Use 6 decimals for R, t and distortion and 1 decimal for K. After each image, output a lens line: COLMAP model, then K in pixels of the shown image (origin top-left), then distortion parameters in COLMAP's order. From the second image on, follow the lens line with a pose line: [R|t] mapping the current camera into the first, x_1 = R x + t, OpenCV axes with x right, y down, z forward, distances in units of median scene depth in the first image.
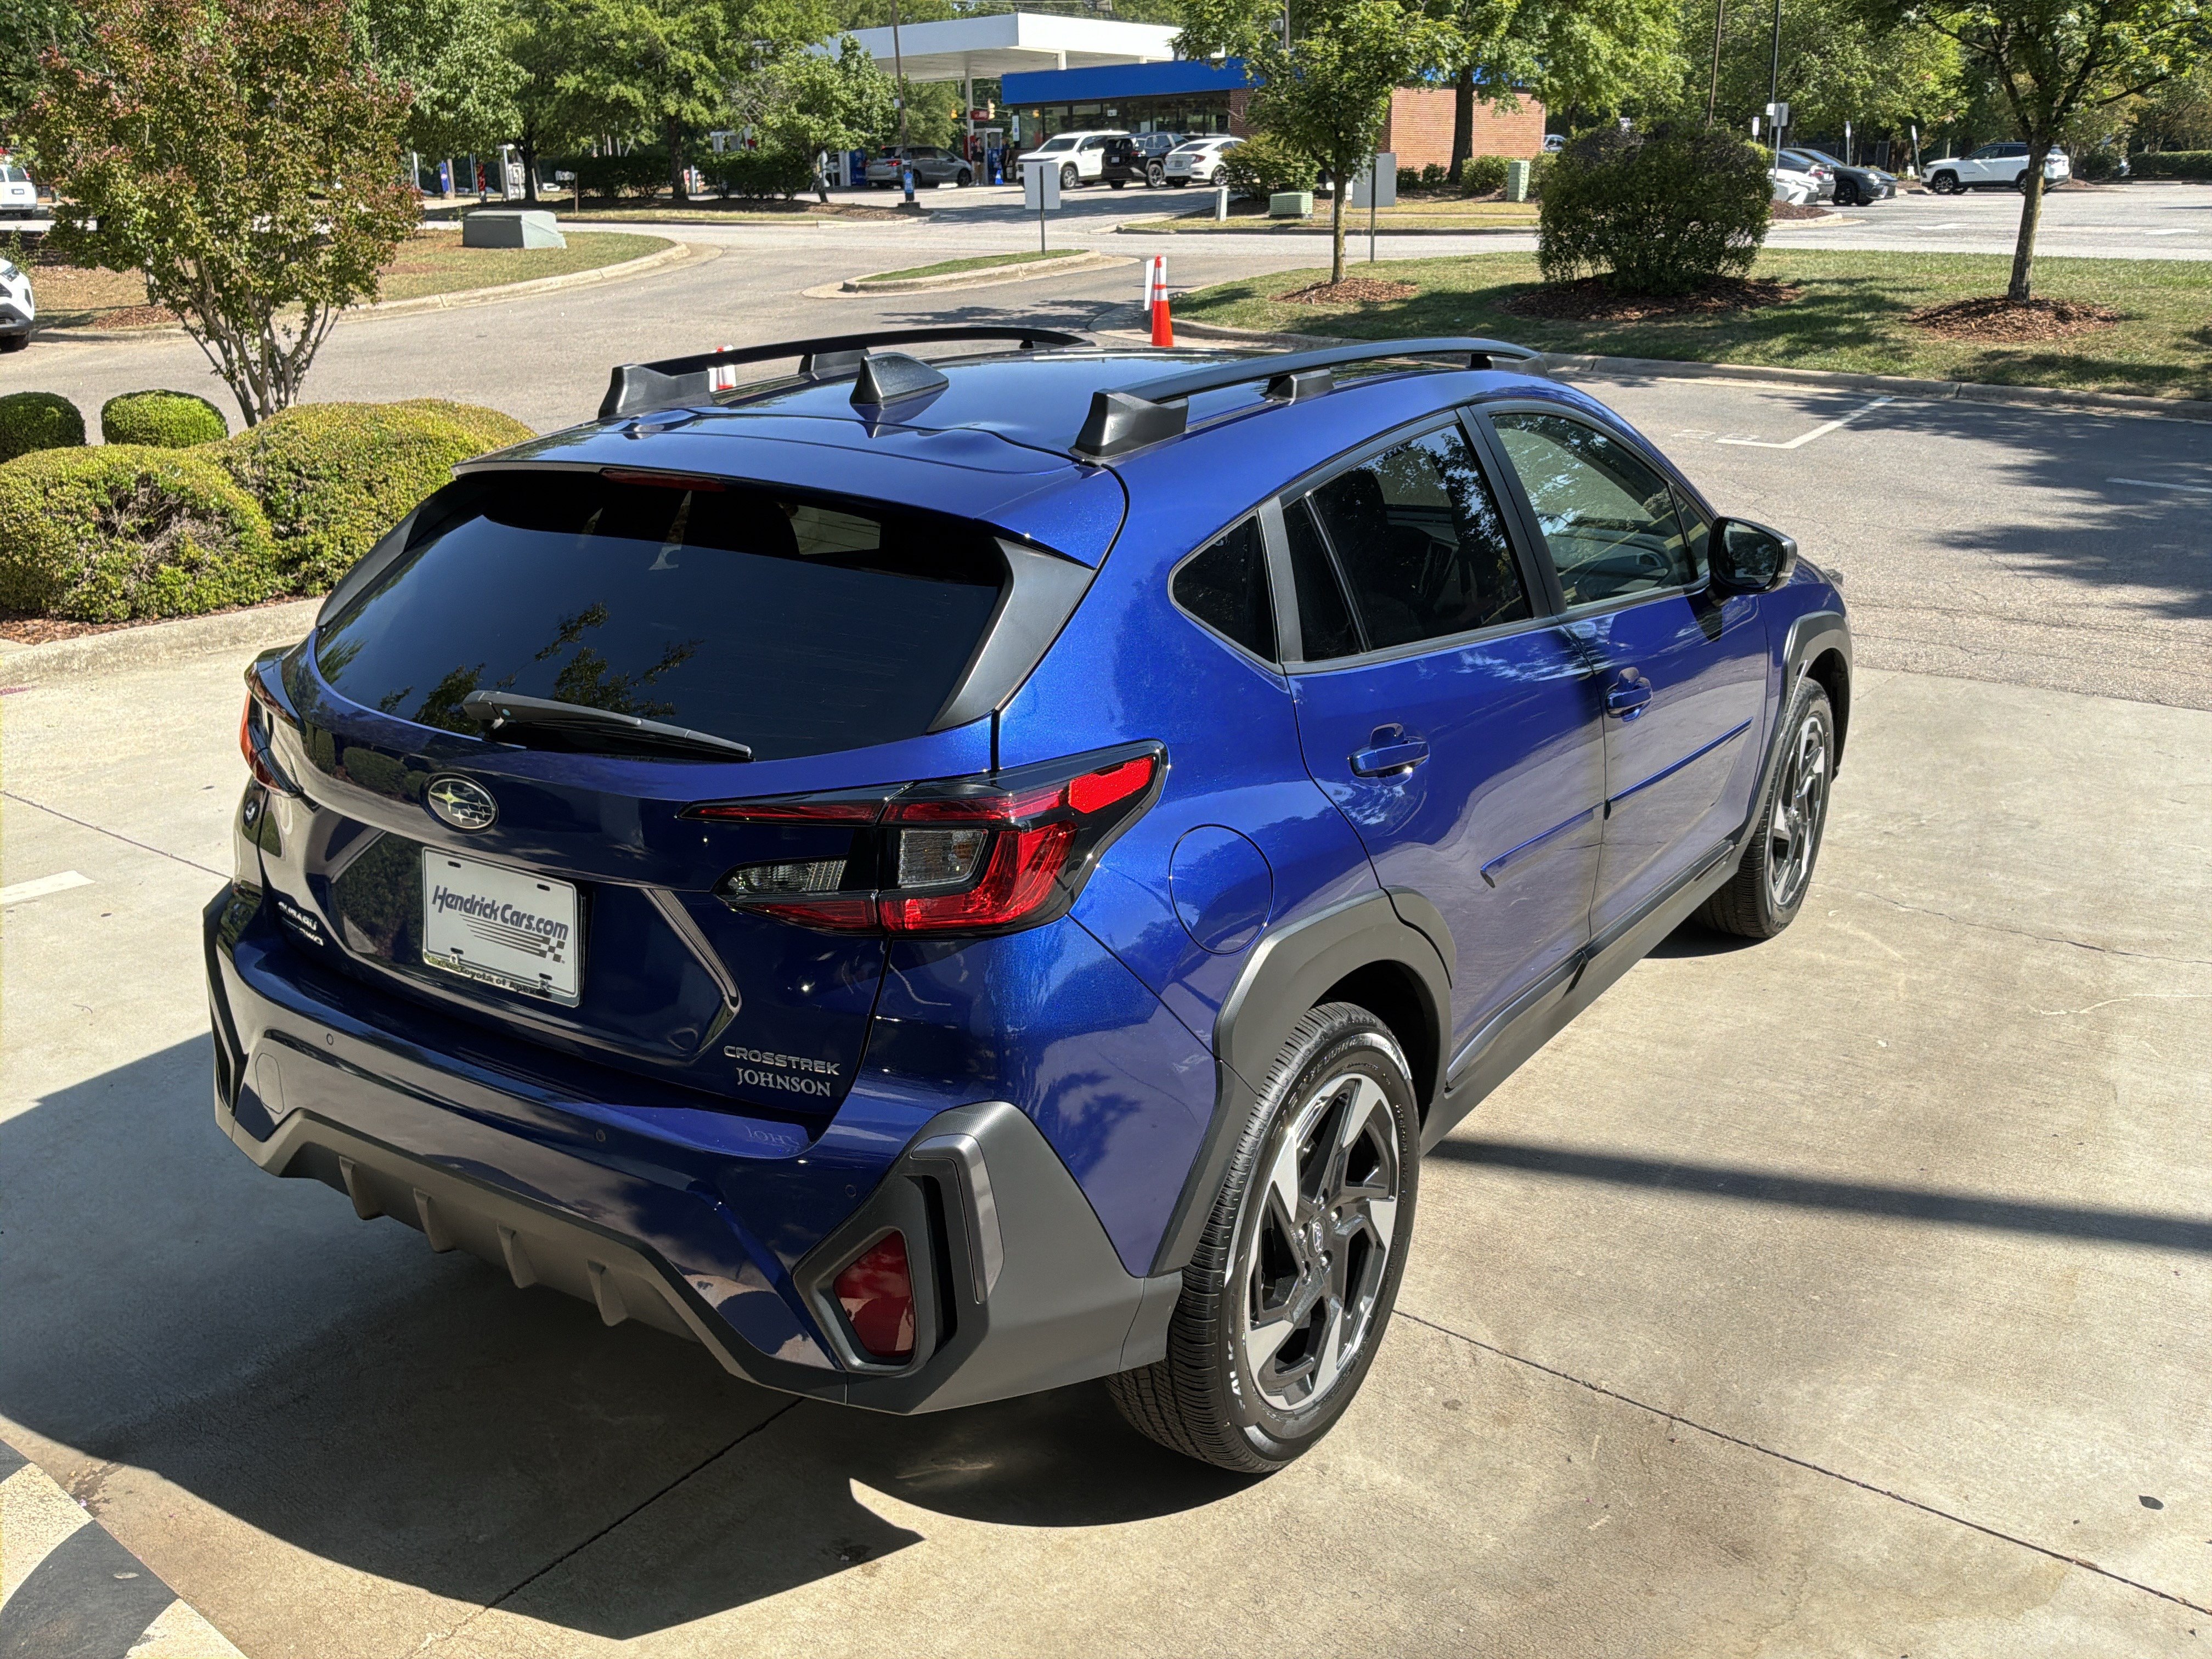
lens RADIAL K [[1911.0, 0, 1120.4], [0, 1911.0, 830.3], [0, 0, 1]] dist [-0.026049, -0.038392]
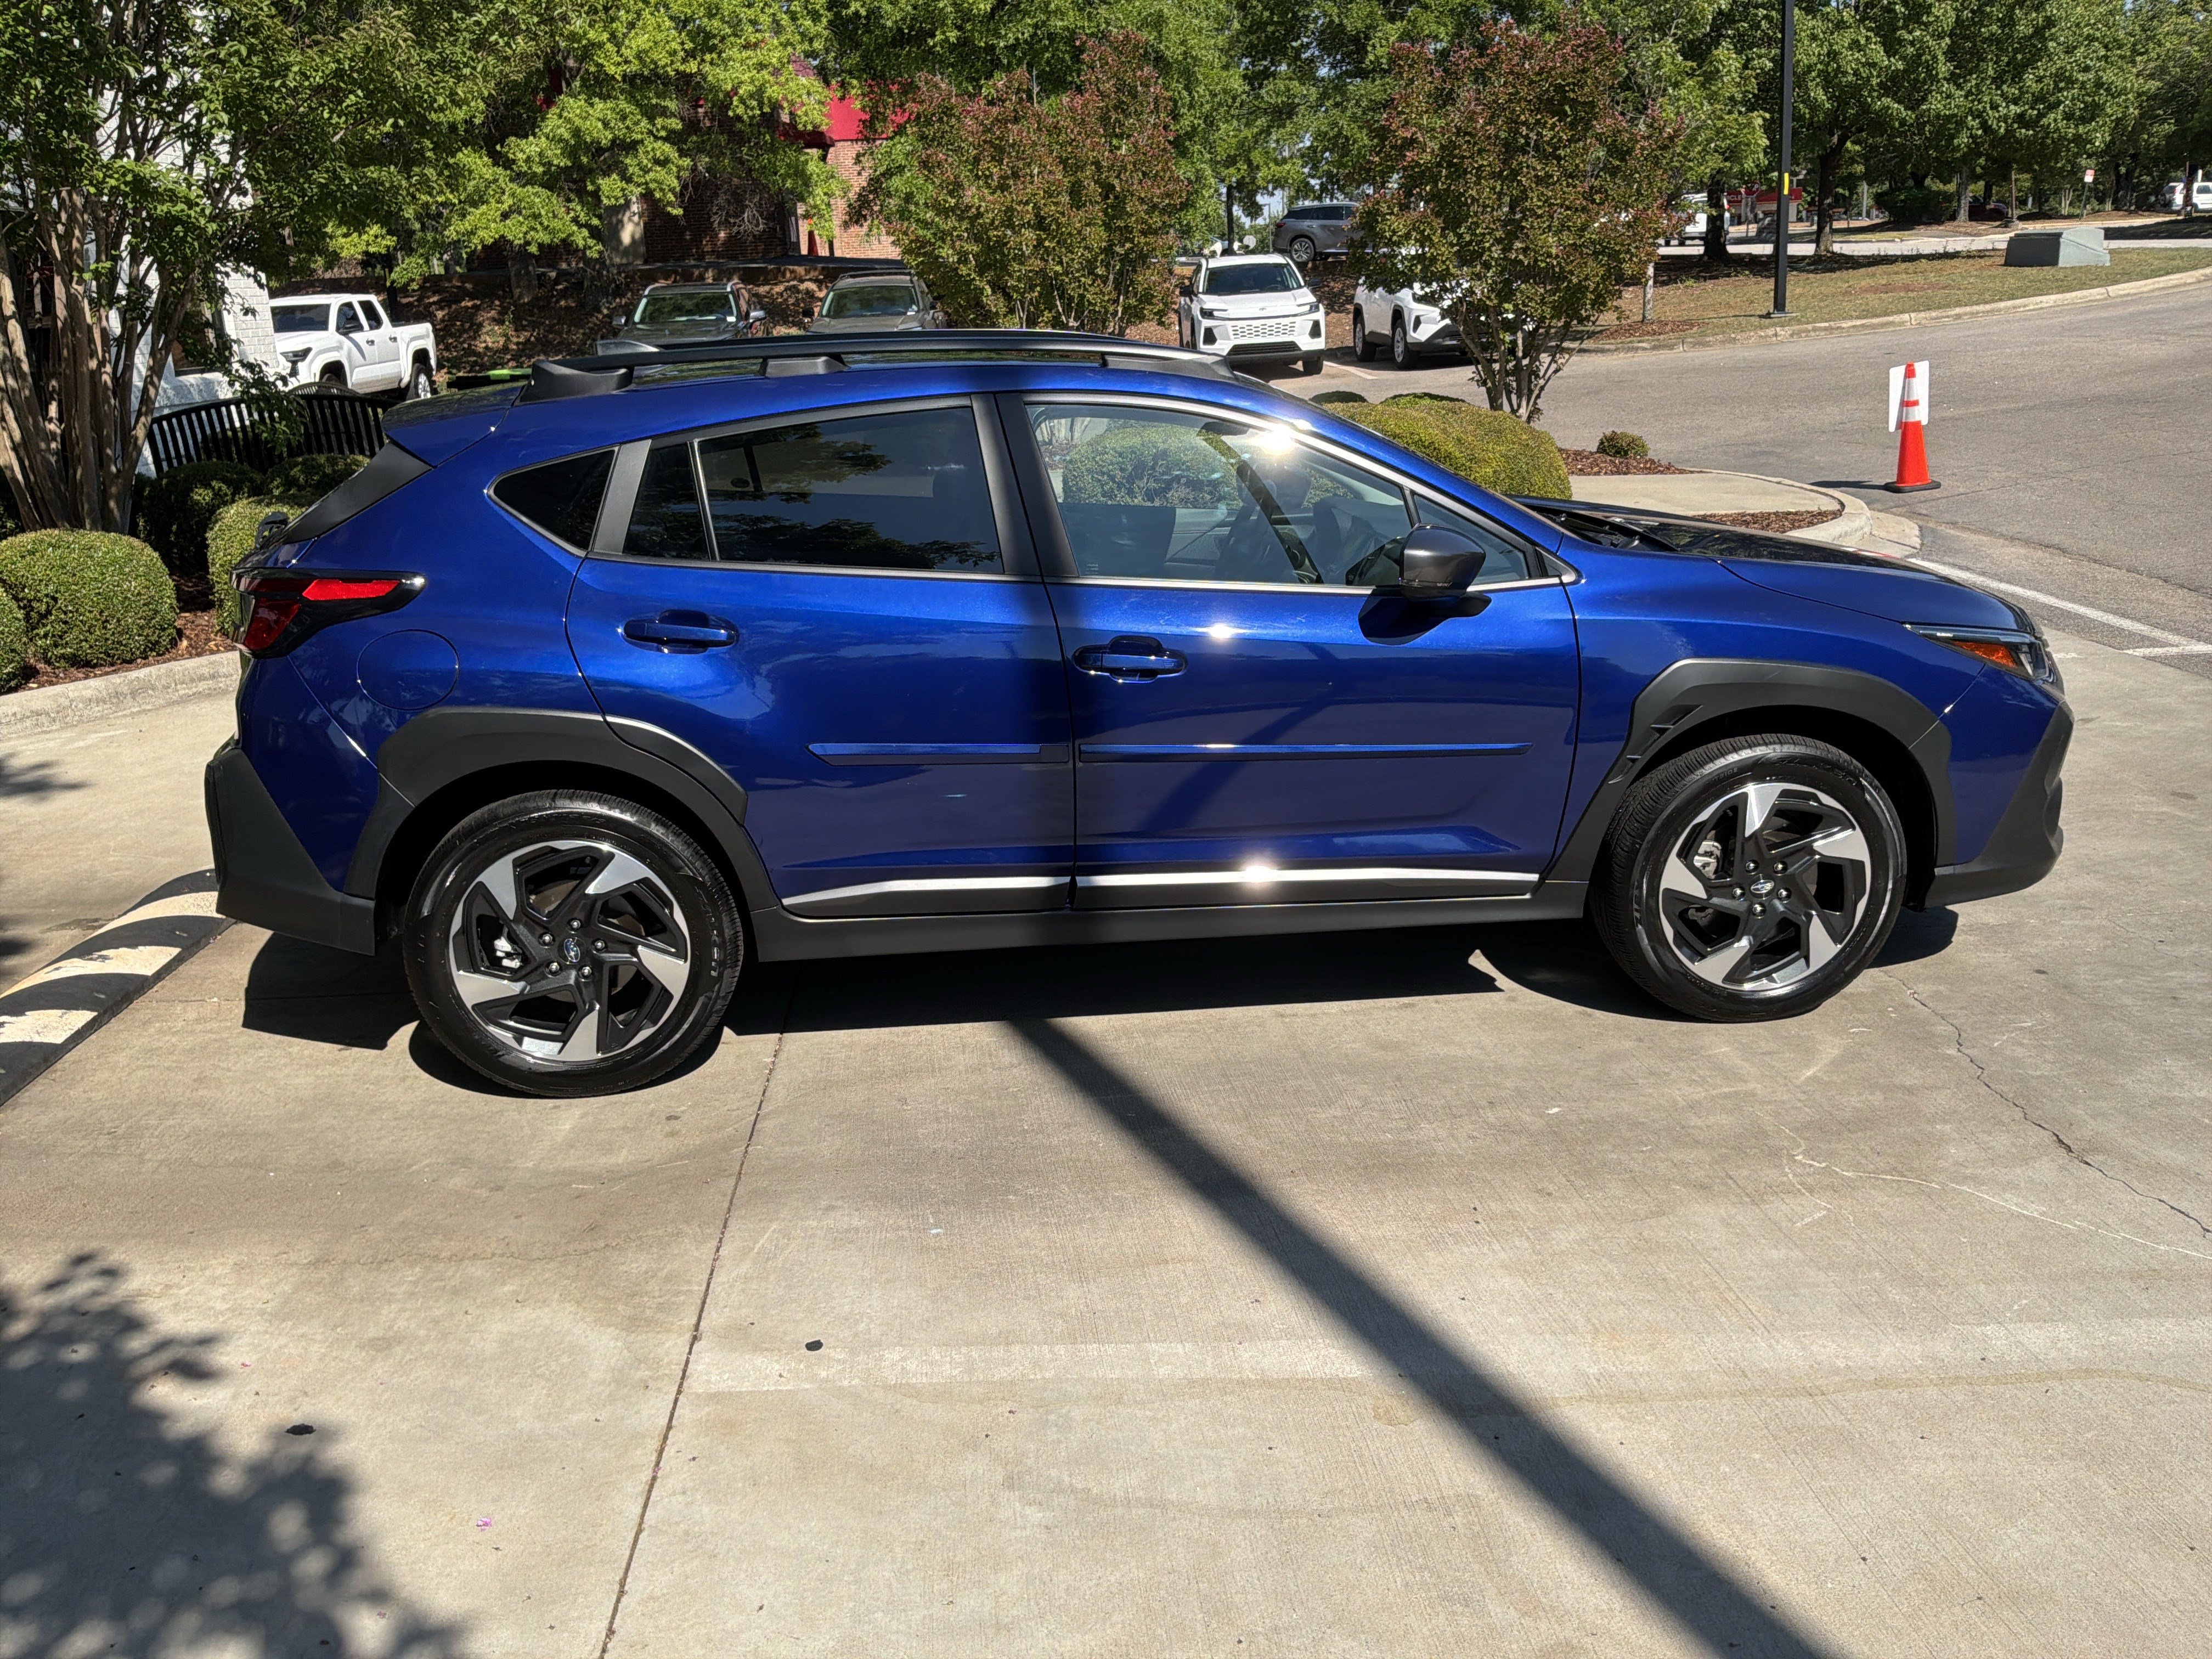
lens RADIAL K [[1911.0, 0, 1099.0], [0, 1911.0, 838.2], [0, 0, 1]] dist [-0.026049, -0.038392]
pose [[0.634548, 0.191713, -0.748729, 0.173040], [-0.196566, 0.976924, 0.083553, -0.008517], [0.747470, 0.094157, 0.657589, 0.040404]]
